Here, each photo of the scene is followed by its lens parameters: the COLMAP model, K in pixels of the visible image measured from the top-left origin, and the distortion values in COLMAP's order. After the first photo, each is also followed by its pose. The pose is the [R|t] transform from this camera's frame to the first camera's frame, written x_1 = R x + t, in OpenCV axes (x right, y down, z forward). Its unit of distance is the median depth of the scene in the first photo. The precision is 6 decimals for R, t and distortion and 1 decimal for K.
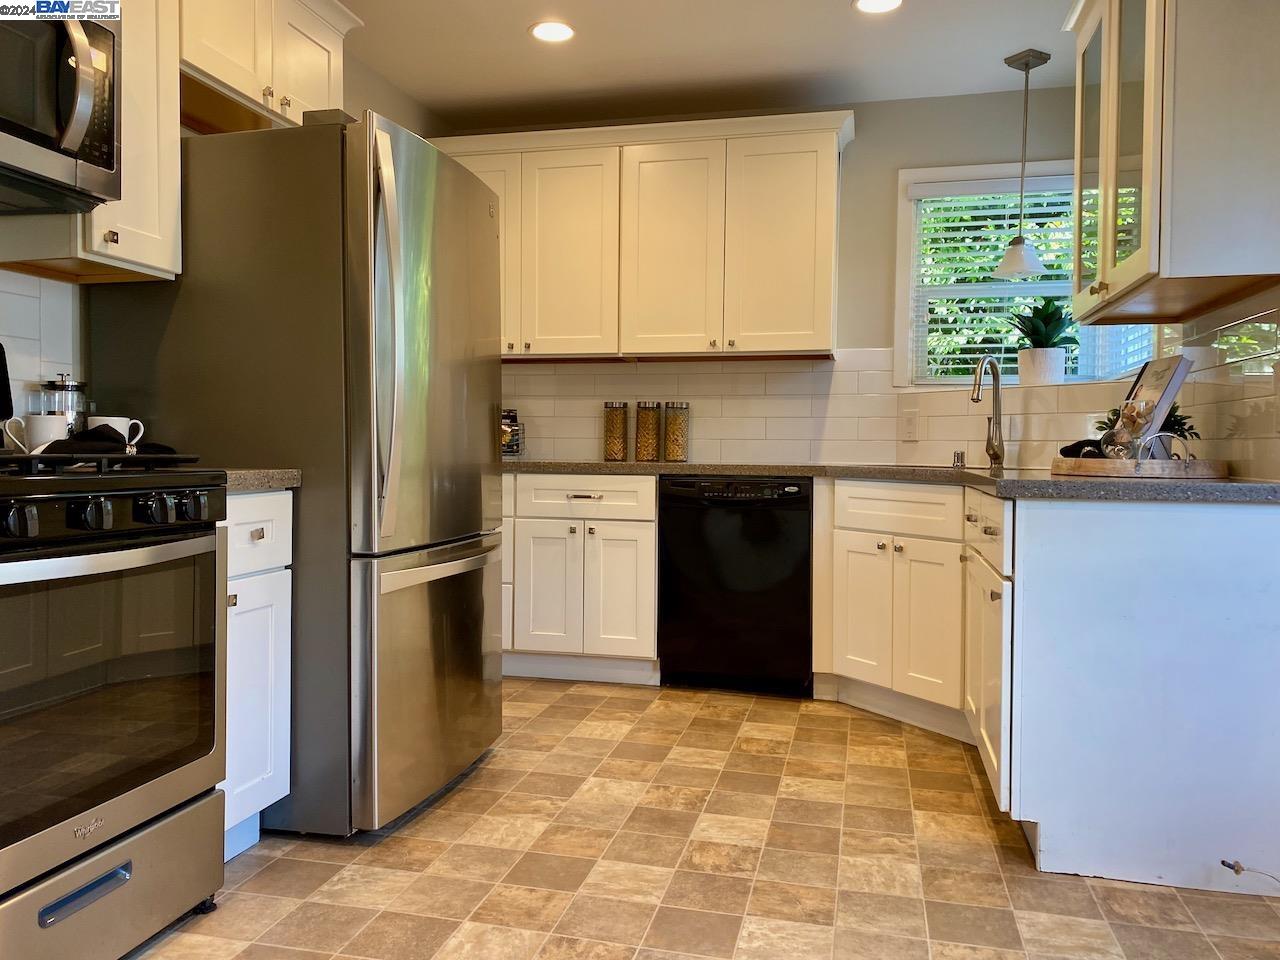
lens RADIAL K [[979.0, 0, 614.9], [0, 979.0, 462.2], [0, 0, 1]] dist [0.031460, -0.018655]
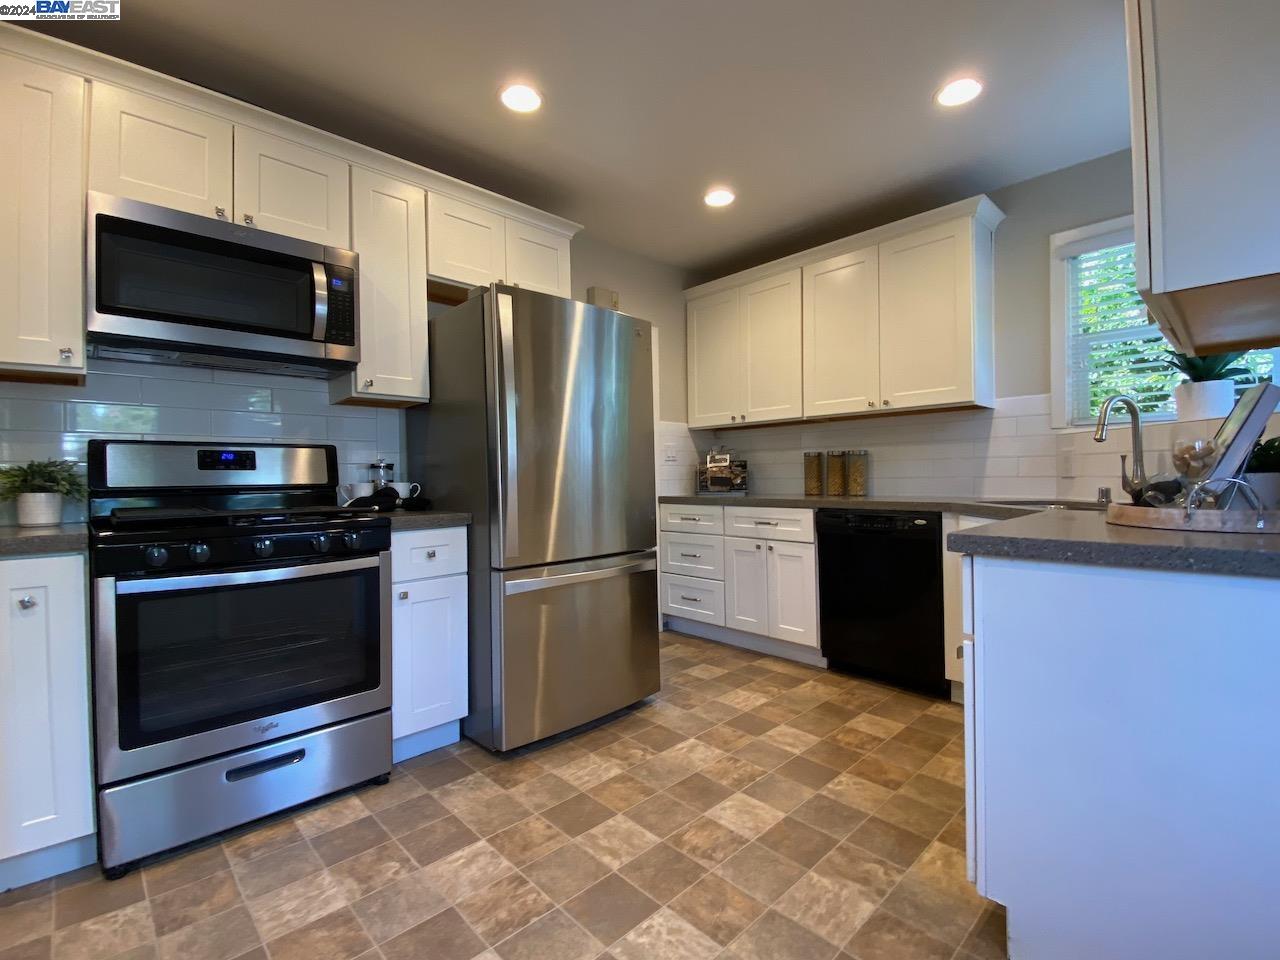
lens RADIAL K [[579.3, 0, 641.6], [0, 579.3, 478.2], [0, 0, 1]] dist [0.019036, -0.019189]
pose [[0.849995, -0.020802, -0.526380, 0.327490], [0.015283, 0.999773, -0.014831, -0.024587], [0.526569, 0.004562, 0.850120, 0.270681]]
